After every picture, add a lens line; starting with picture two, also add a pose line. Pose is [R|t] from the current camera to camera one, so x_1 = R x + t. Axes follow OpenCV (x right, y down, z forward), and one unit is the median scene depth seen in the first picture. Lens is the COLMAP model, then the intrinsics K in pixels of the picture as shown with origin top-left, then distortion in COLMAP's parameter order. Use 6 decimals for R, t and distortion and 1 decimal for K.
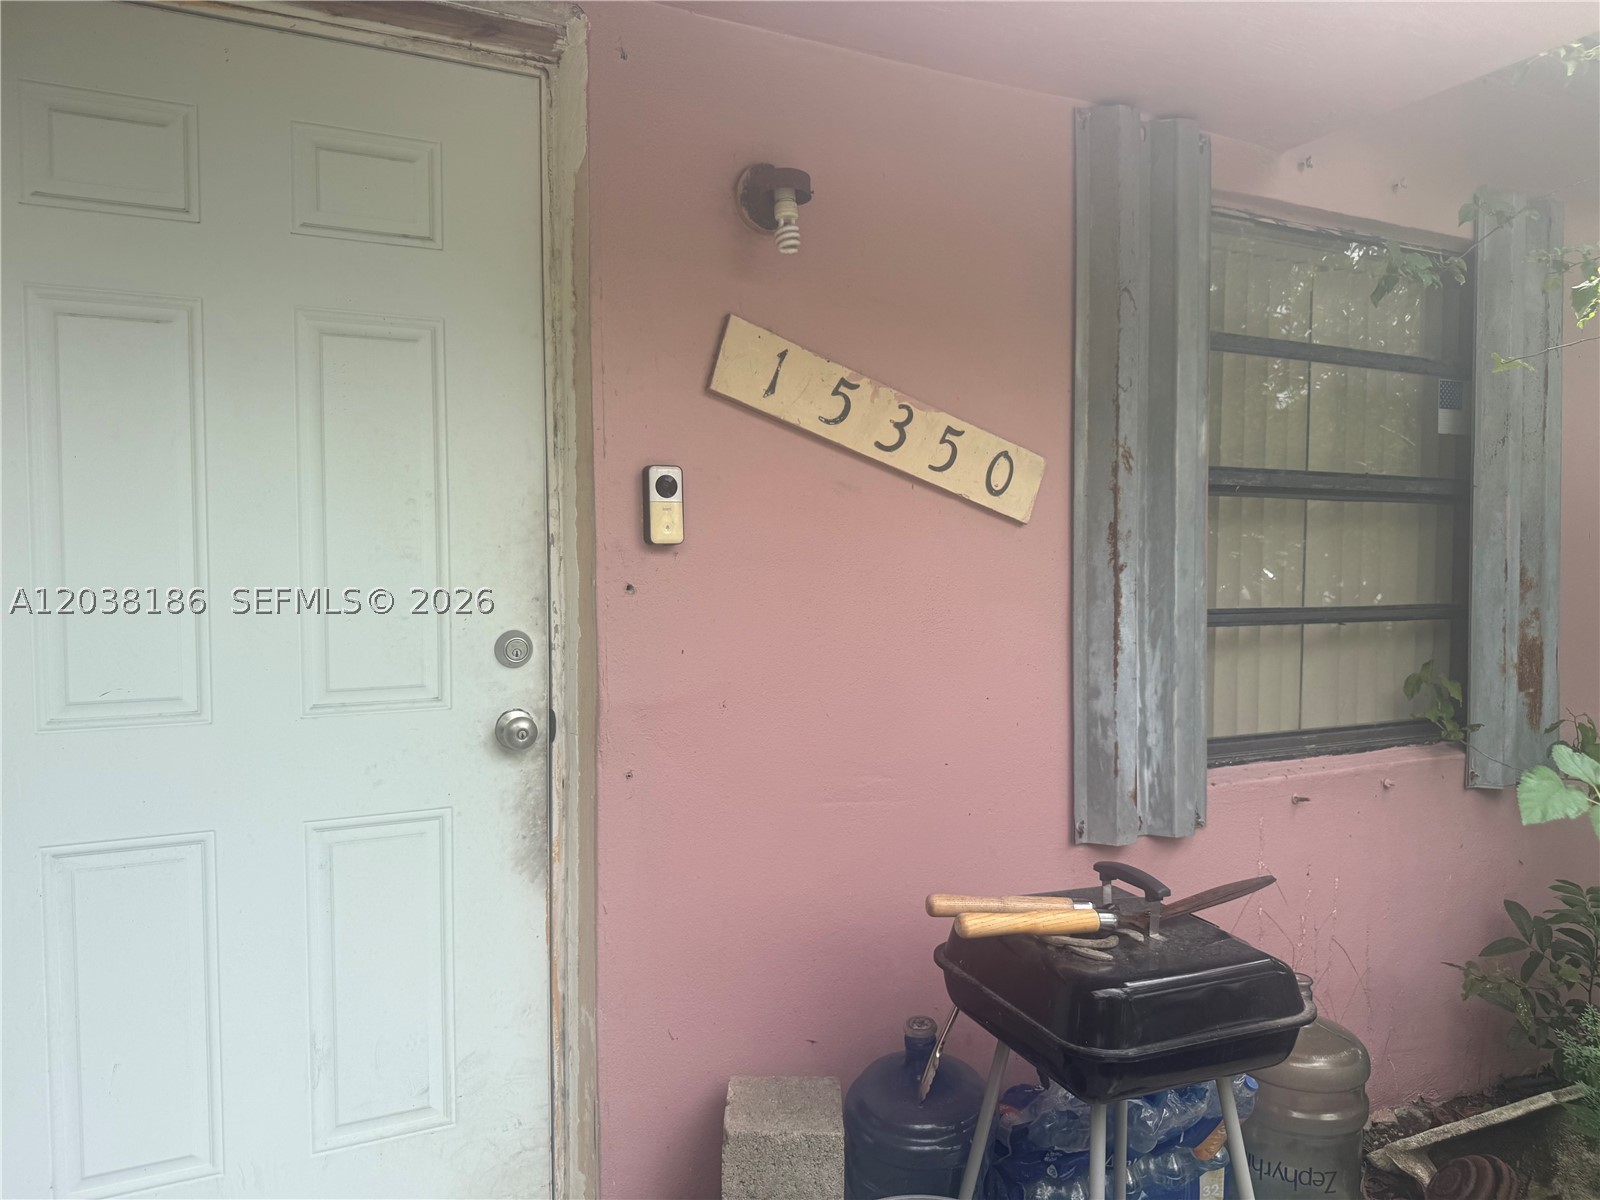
lens RADIAL K [[1117.2, 0, 800.6], [0, 1117.2, 610.3], [0, 0, 1]] dist [0.001681, -0.011264]
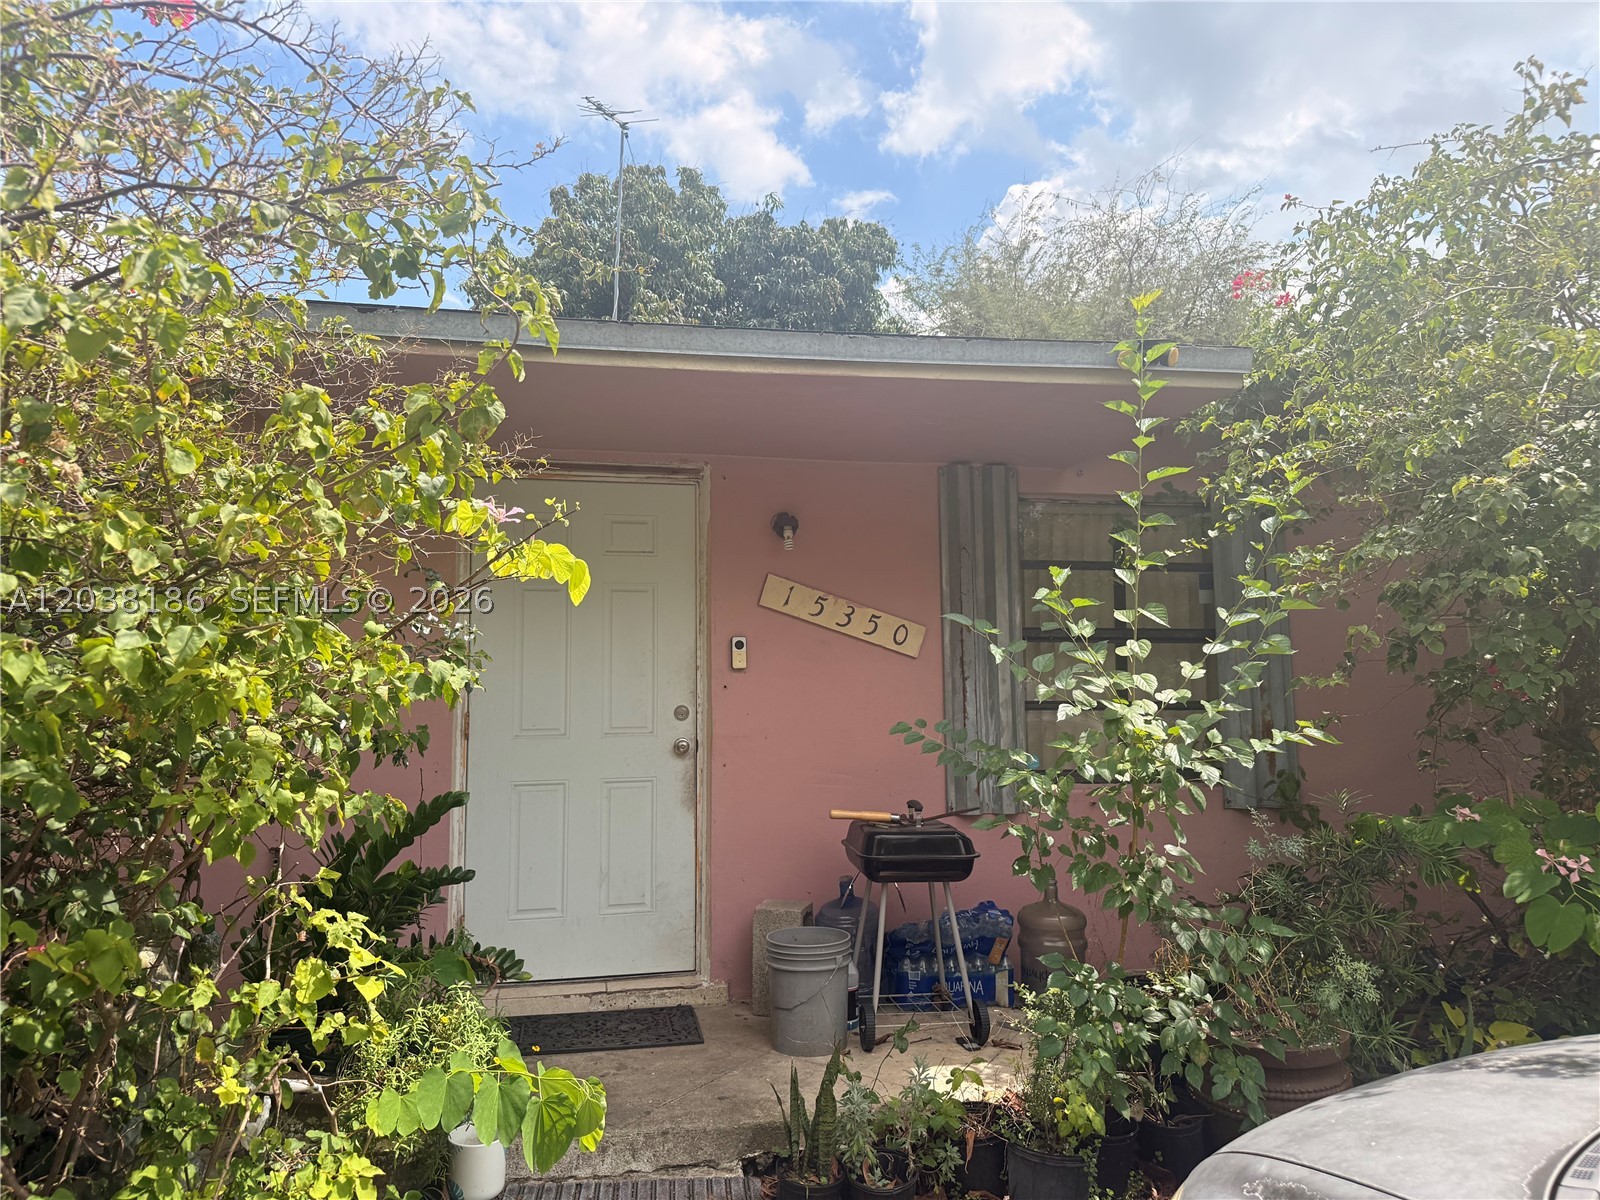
lens RADIAL K [[1117.2, 0, 802.8], [0, 1117.2, 595.0], [0, 0, 1]] dist [0.001681, -0.011264]
pose [[0.957369, -0.039064, -0.286214, 0.700524], [-0.005500, 0.988169, -0.153268, 0.151872], [0.288816, 0.148308, 0.945828, -1.263702]]
